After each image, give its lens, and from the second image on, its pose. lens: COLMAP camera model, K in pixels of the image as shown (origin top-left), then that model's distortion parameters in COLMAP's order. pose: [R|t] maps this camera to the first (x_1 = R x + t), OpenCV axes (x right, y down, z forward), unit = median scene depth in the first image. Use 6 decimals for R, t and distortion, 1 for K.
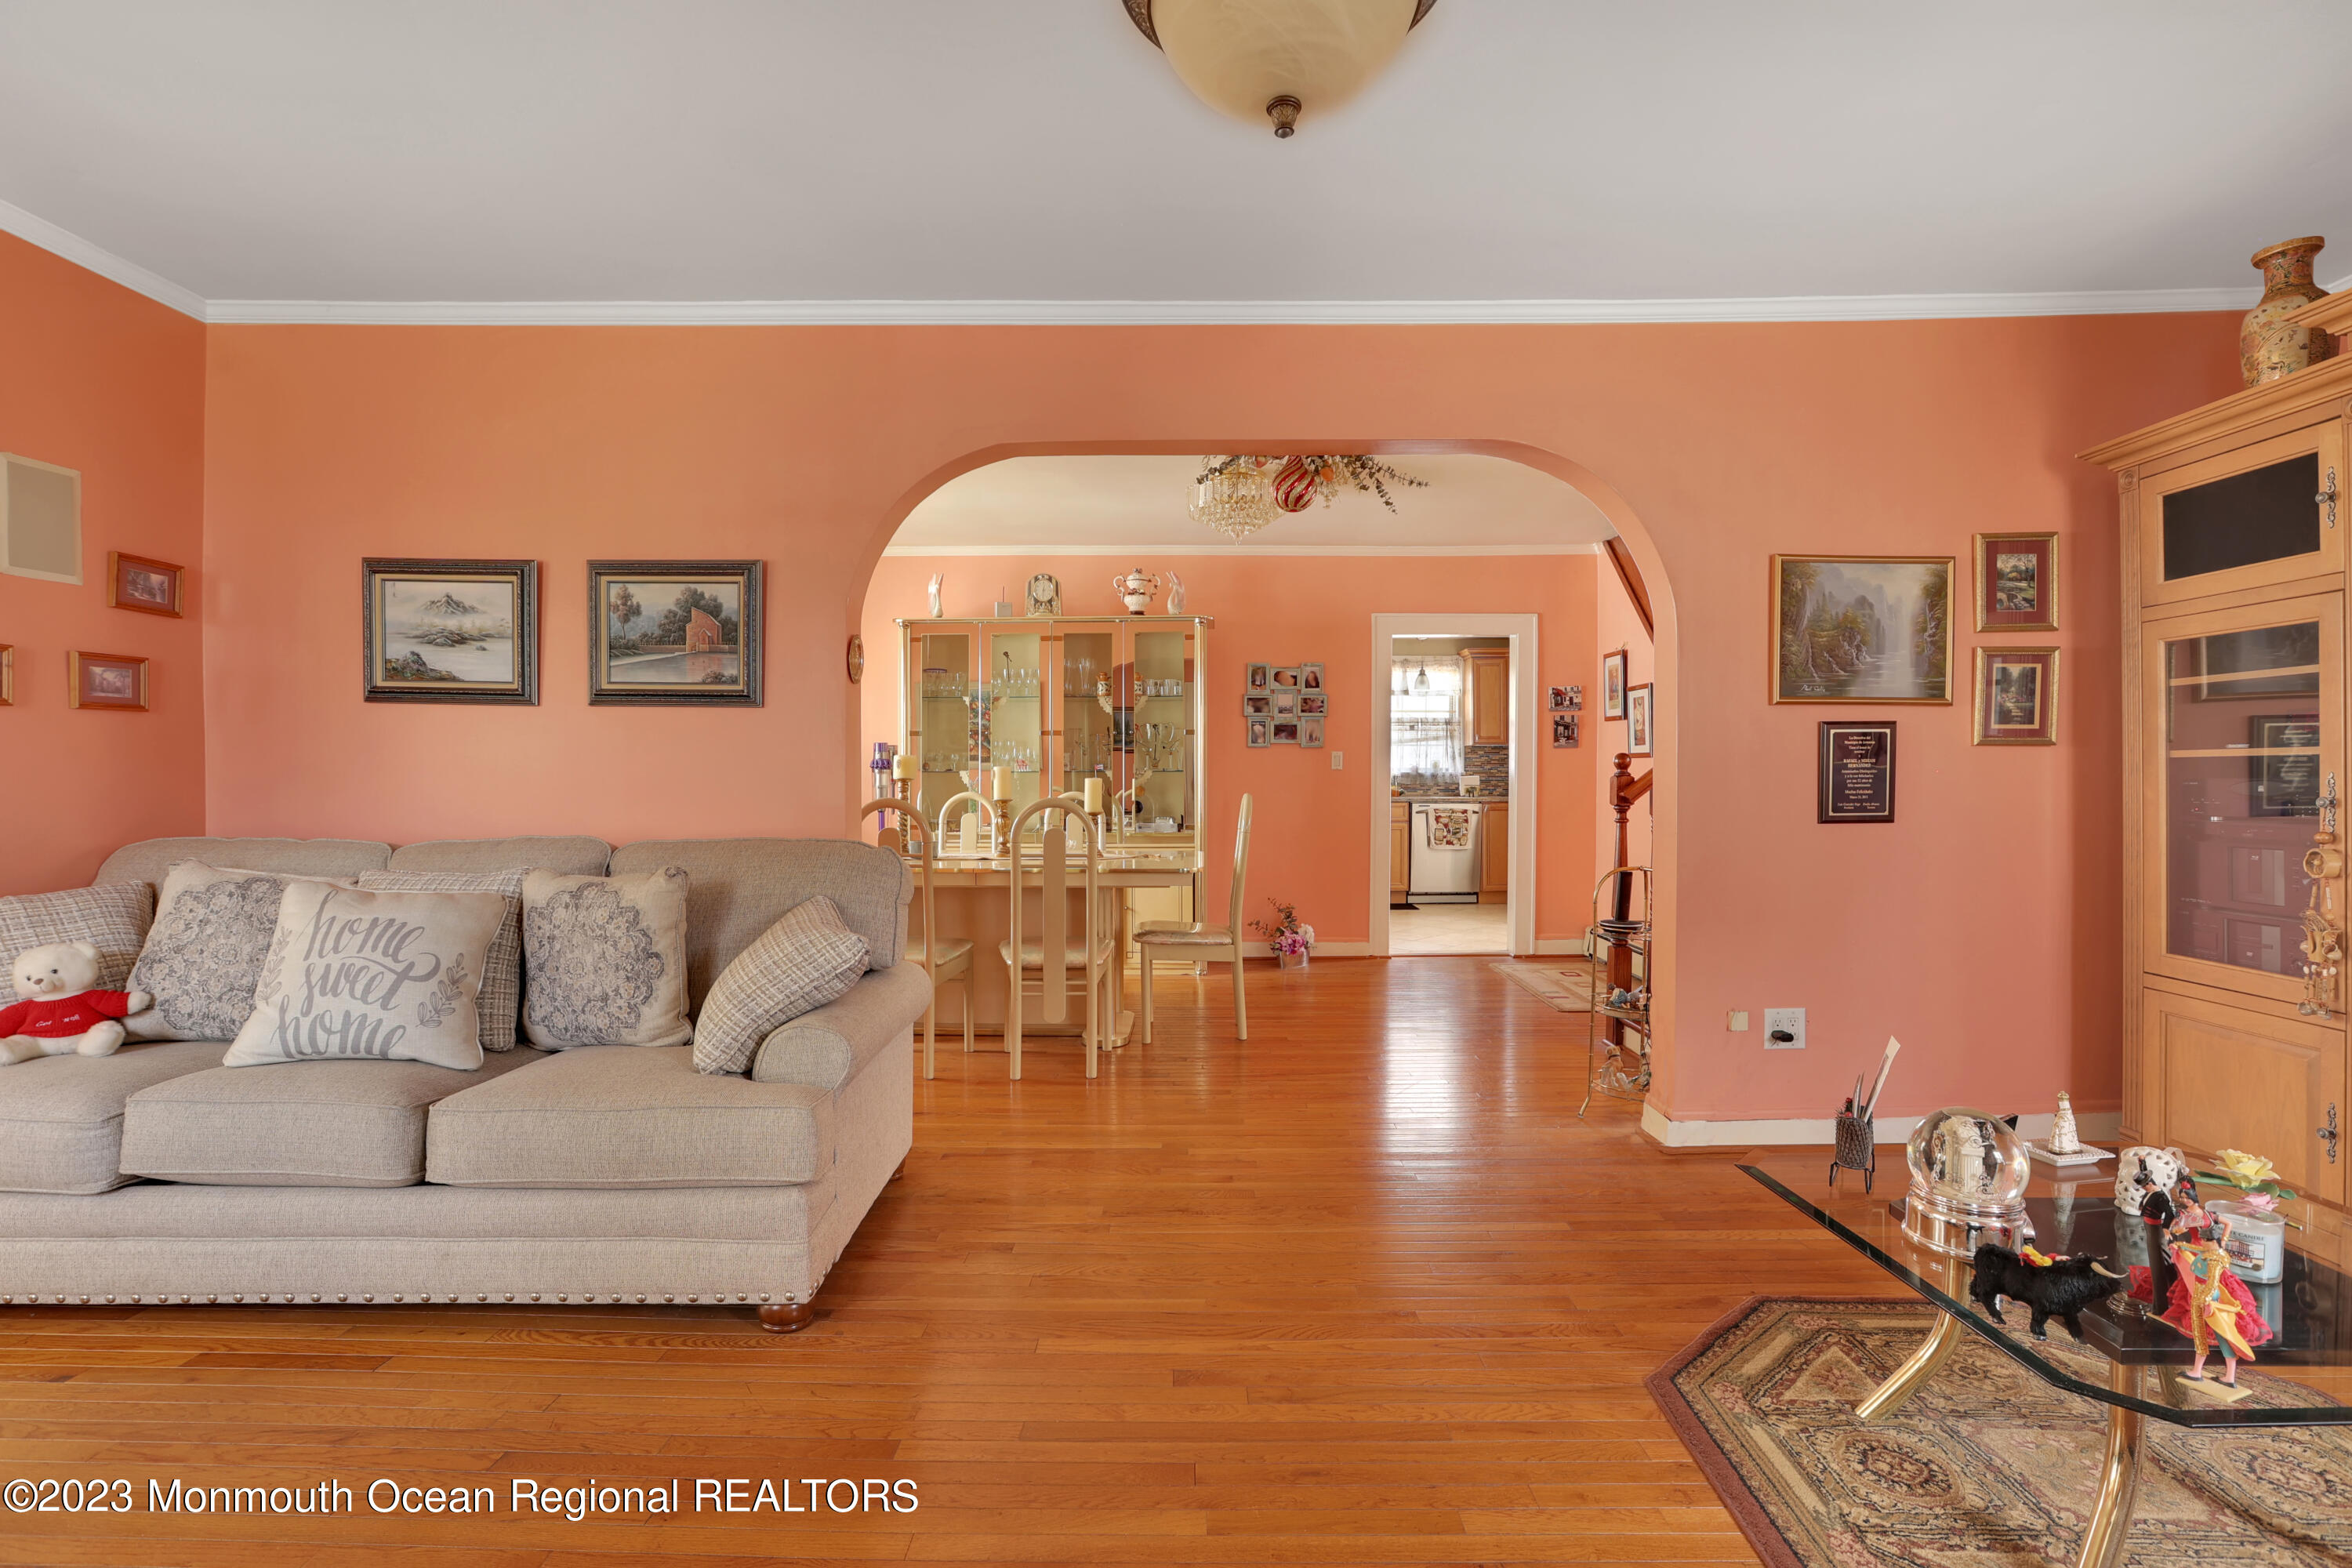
lens RADIAL K [[1077.6, 0, 1185.9], [0, 1077.6, 785.4], [0, 0, 1]] dist [-0.021008, 0.007351]
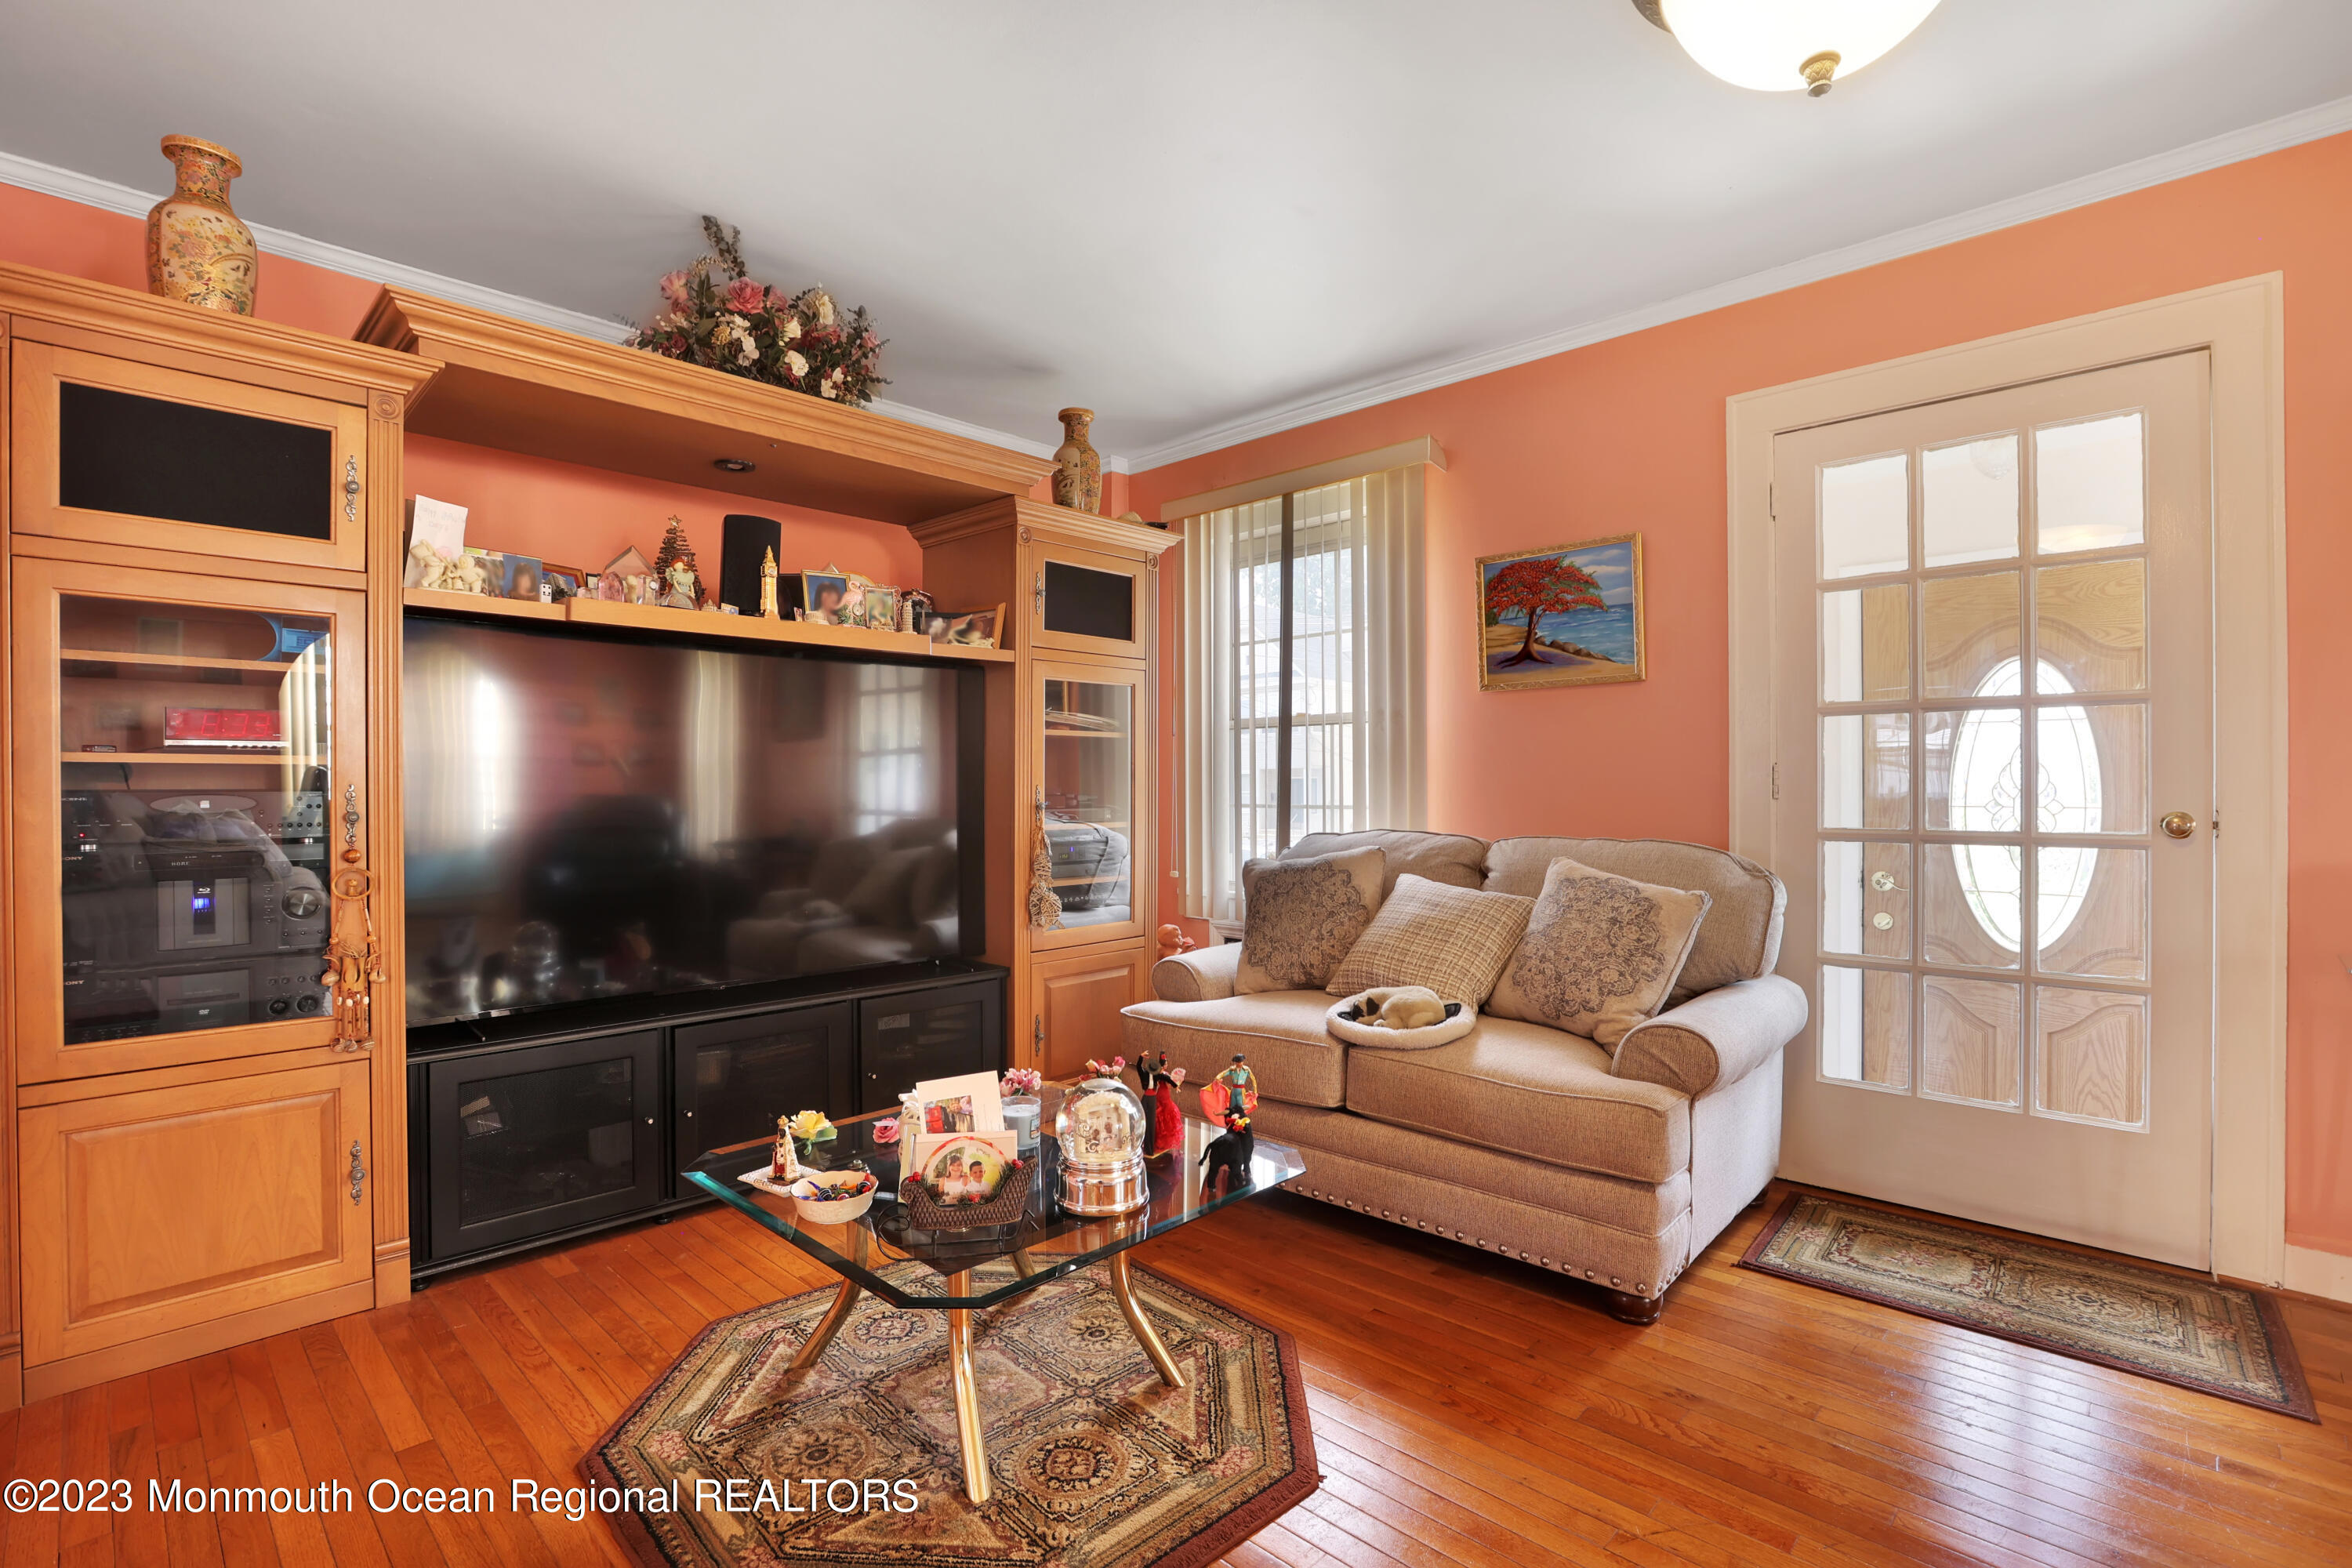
lens RADIAL K [[1077.6, 0, 1165.5], [0, 1077.6, 775.9], [0, 0, 1]] dist [-0.021008, 0.007351]
pose [[-0.716546, 0.010929, 0.697454, -0.083676], [0.006920, 0.999939, -0.008560, -0.006414], [-0.697505, -0.001307, -0.716579, 1.166920]]
